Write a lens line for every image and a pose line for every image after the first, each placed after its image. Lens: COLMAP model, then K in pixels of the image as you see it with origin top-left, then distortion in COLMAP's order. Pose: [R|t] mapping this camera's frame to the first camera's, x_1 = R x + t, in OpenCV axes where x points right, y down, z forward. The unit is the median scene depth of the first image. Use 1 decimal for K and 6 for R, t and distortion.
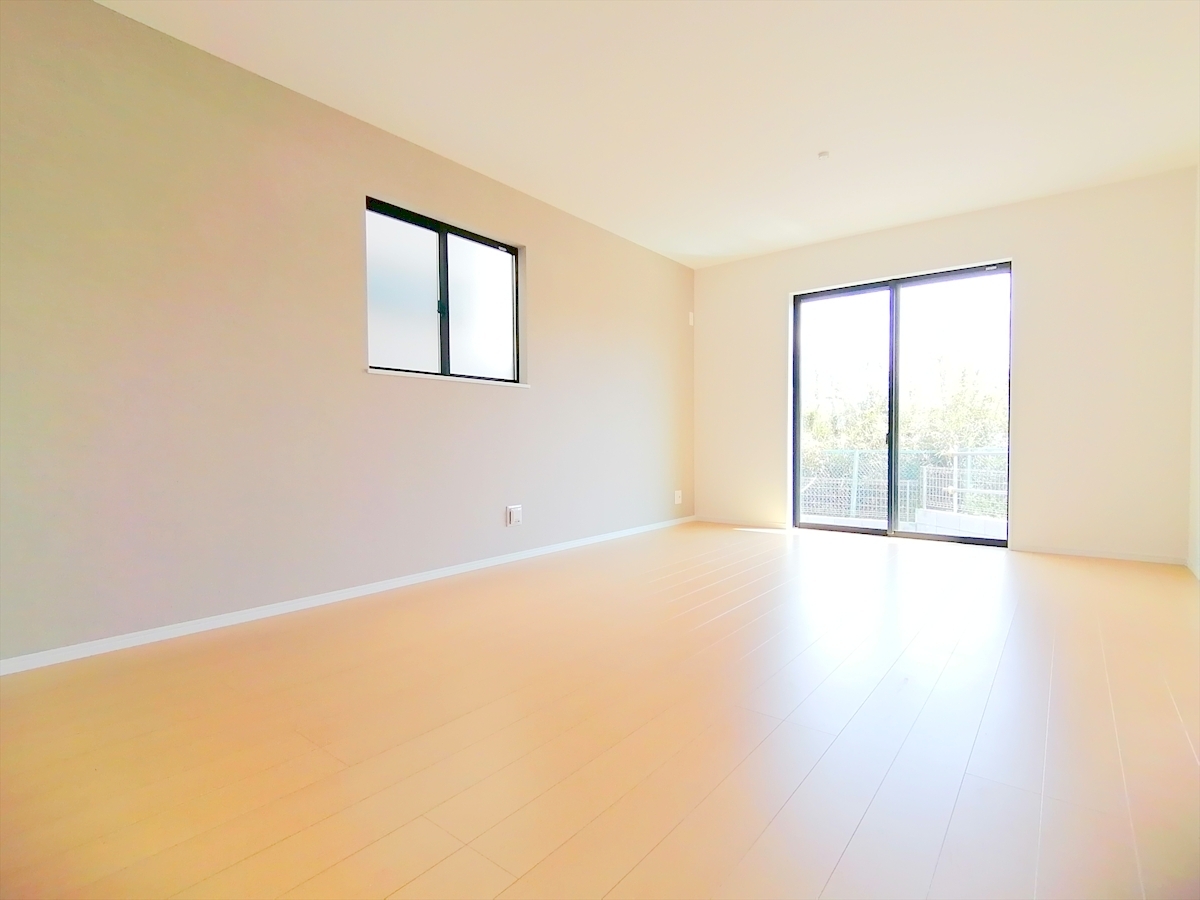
lens RADIAL K [[600.2, 0, 602.0], [0, 600.2, 451.1], [0, 0, 1]] dist [0.024566, -0.000663]
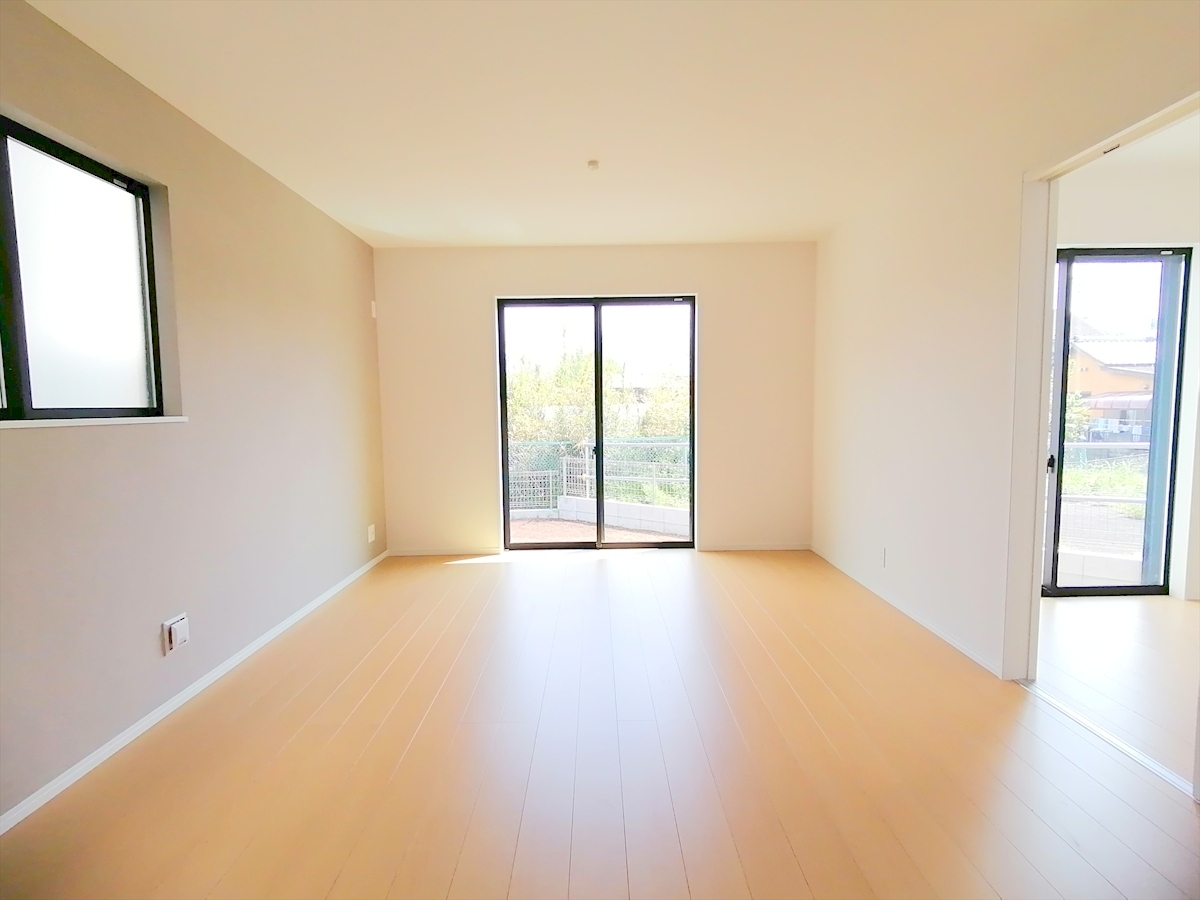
lens RADIAL K [[600.2, 0, 600.2], [0, 600.2, 449.1], [0, 0, 1]] dist [0.024566, -0.000663]
pose [[0.776416, -0.053976, 0.627905, -0.151648], [0.020267, 0.997949, 0.060725, -0.087708], [-0.629895, -0.034422, 0.775917, 0.201698]]
